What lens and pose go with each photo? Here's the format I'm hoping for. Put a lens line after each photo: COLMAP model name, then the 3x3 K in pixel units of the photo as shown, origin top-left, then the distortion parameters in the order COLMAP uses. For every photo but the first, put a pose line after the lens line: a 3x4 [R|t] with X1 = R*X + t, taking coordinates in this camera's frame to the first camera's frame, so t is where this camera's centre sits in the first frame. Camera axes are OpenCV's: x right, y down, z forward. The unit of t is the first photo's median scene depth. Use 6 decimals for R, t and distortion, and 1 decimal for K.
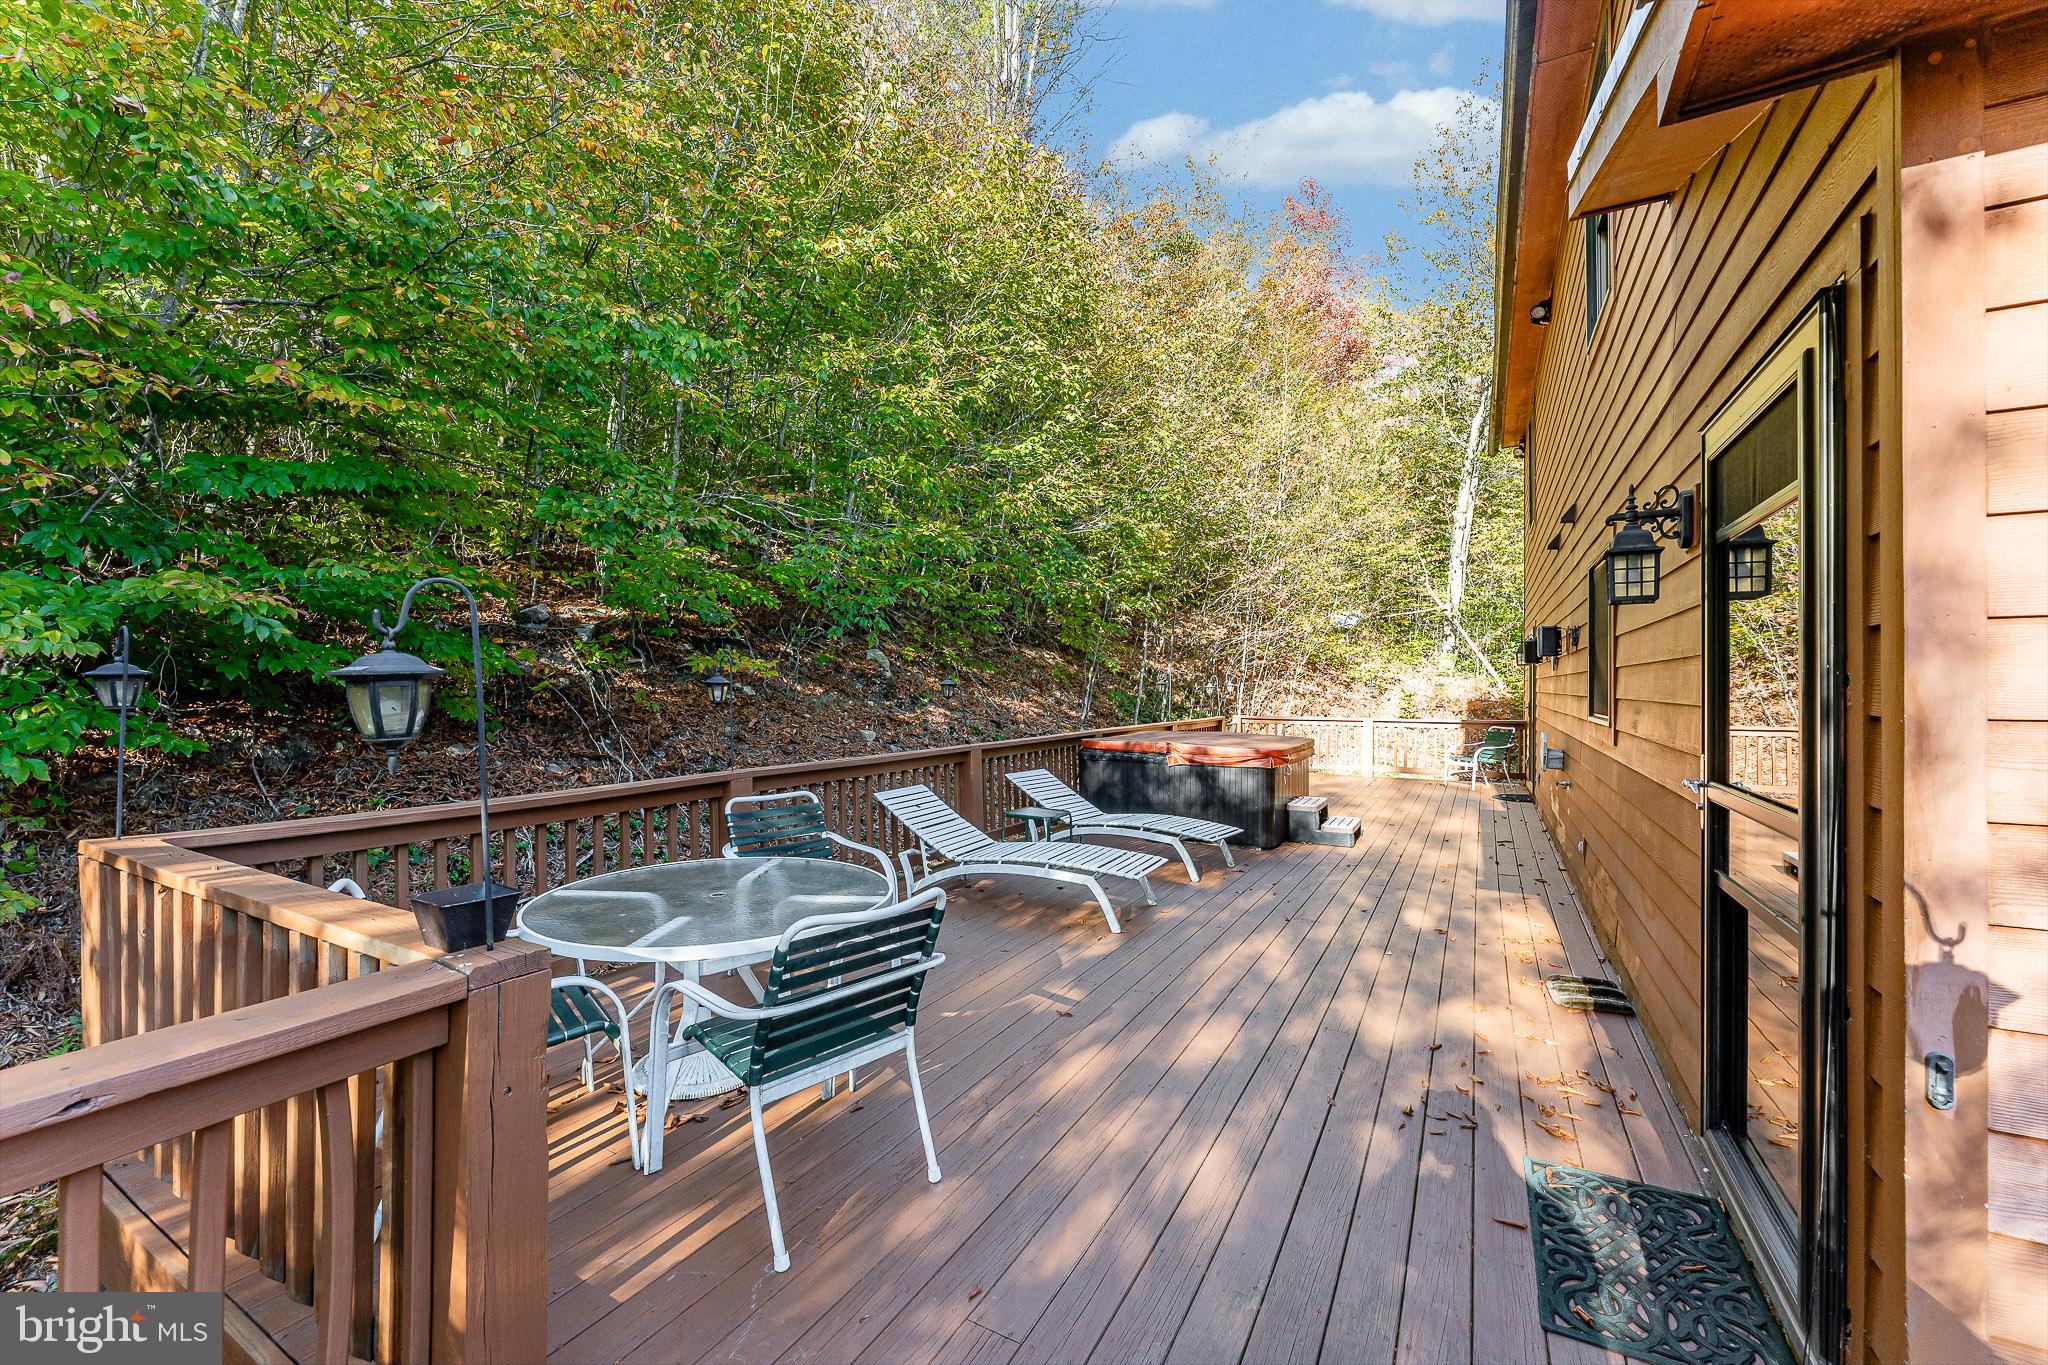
lens RADIAL K [[804.3, 0, 1020.0], [0, 804.3, 680.9], [0, 0, 1]] dist [-0.000956, -0.000073]
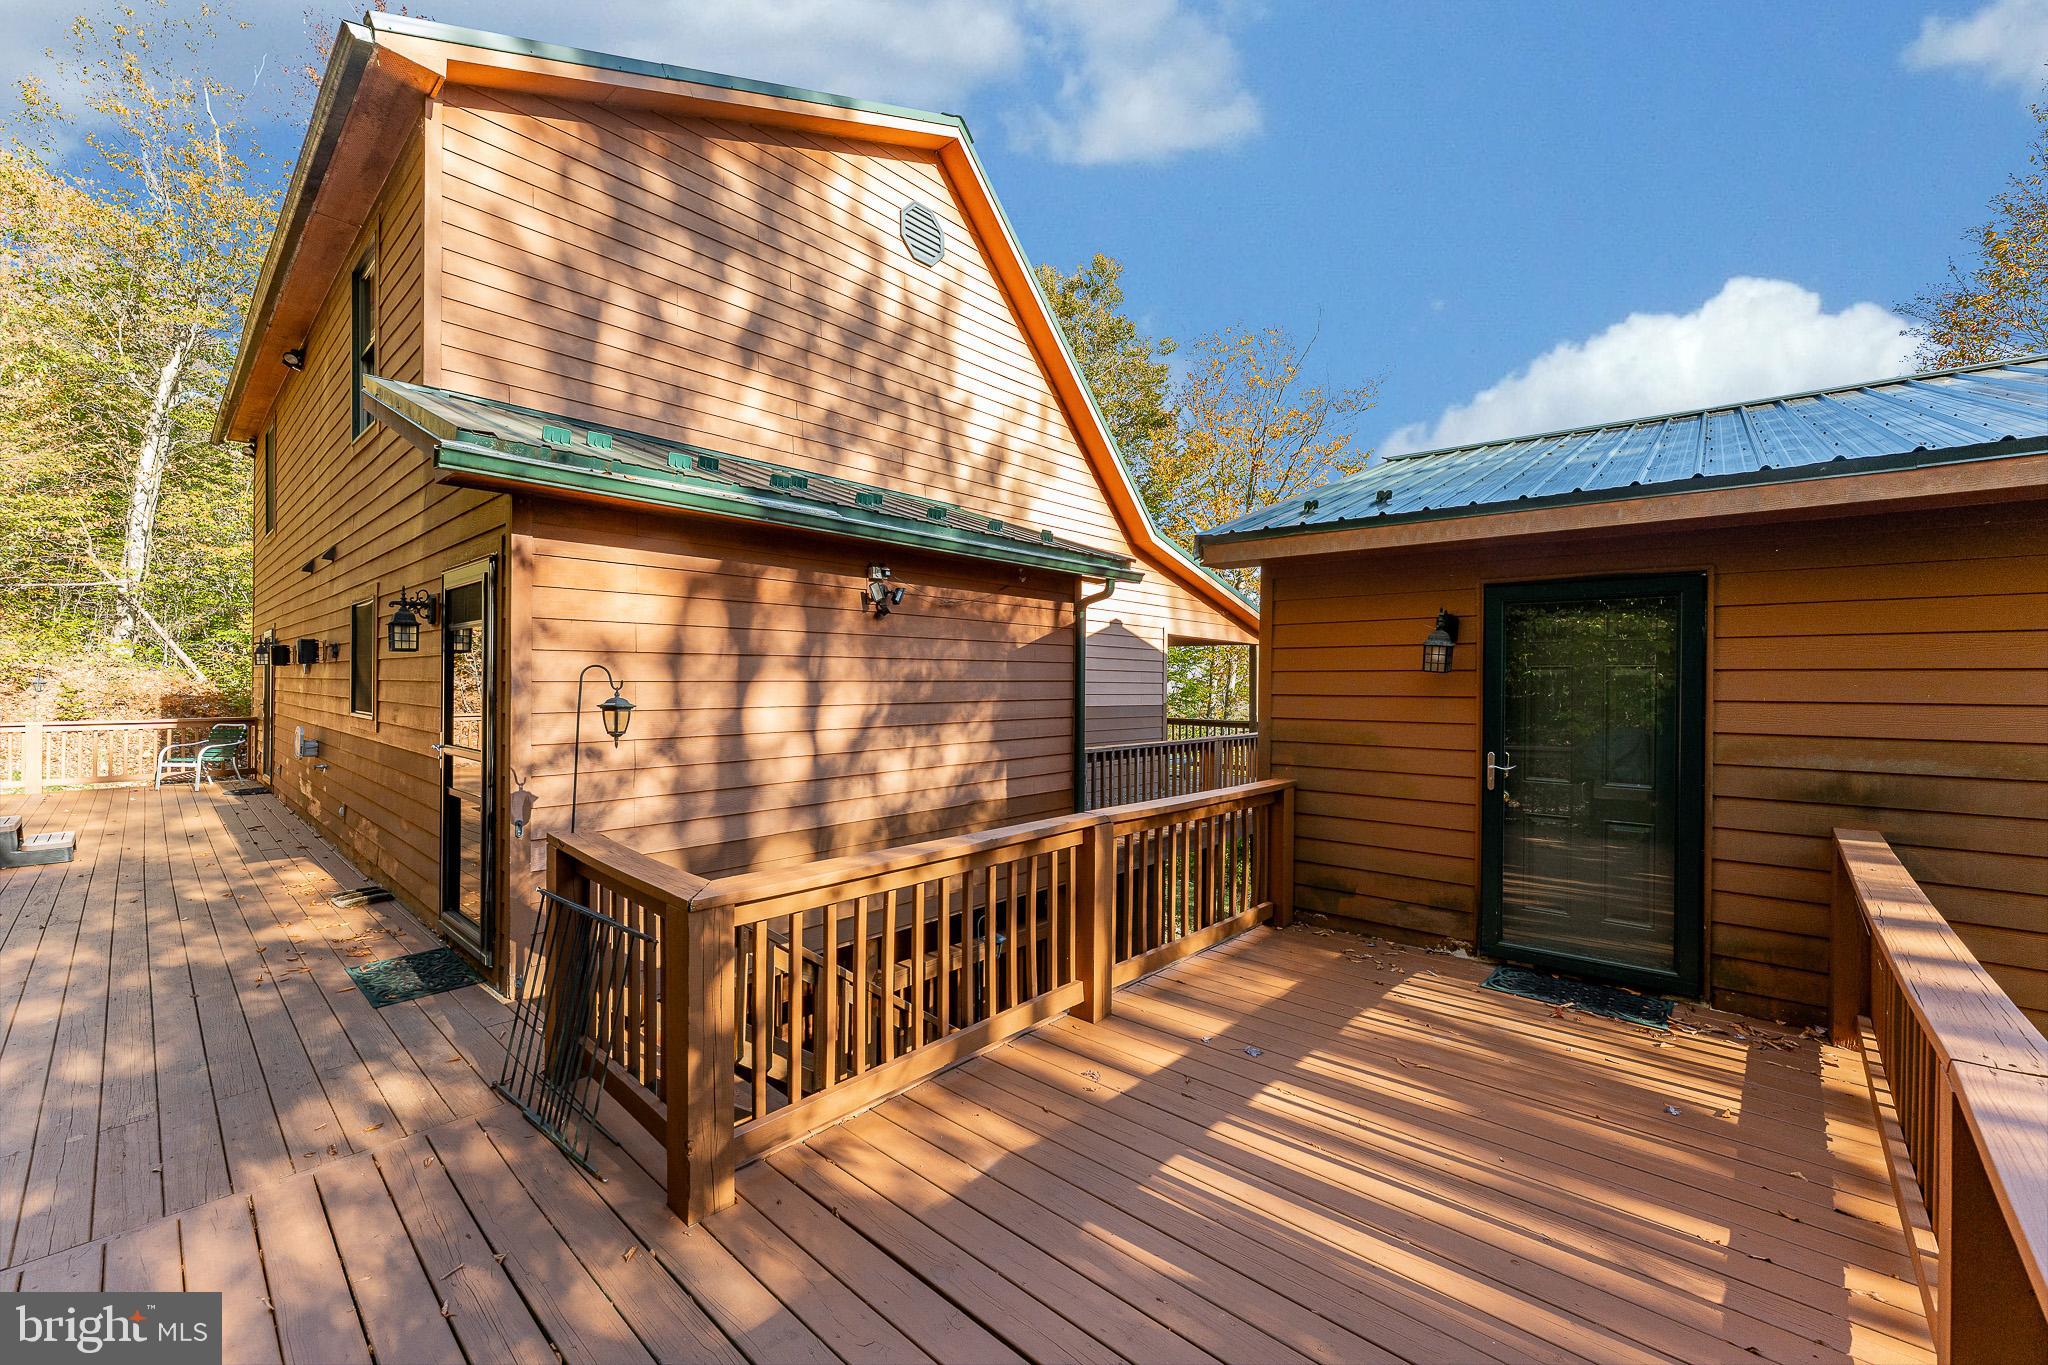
lens RADIAL K [[811.9, 0, 1014.5], [0, 811.9, 683.8], [0, 0, 1]] dist [-0.000997, -0.000233]
pose [[0.221989, -0.003840, 0.975042, -0.319756], [-0.013209, 0.999889, 0.006945, -0.024567], [-0.974960, -0.014421, 0.221914, -0.334434]]
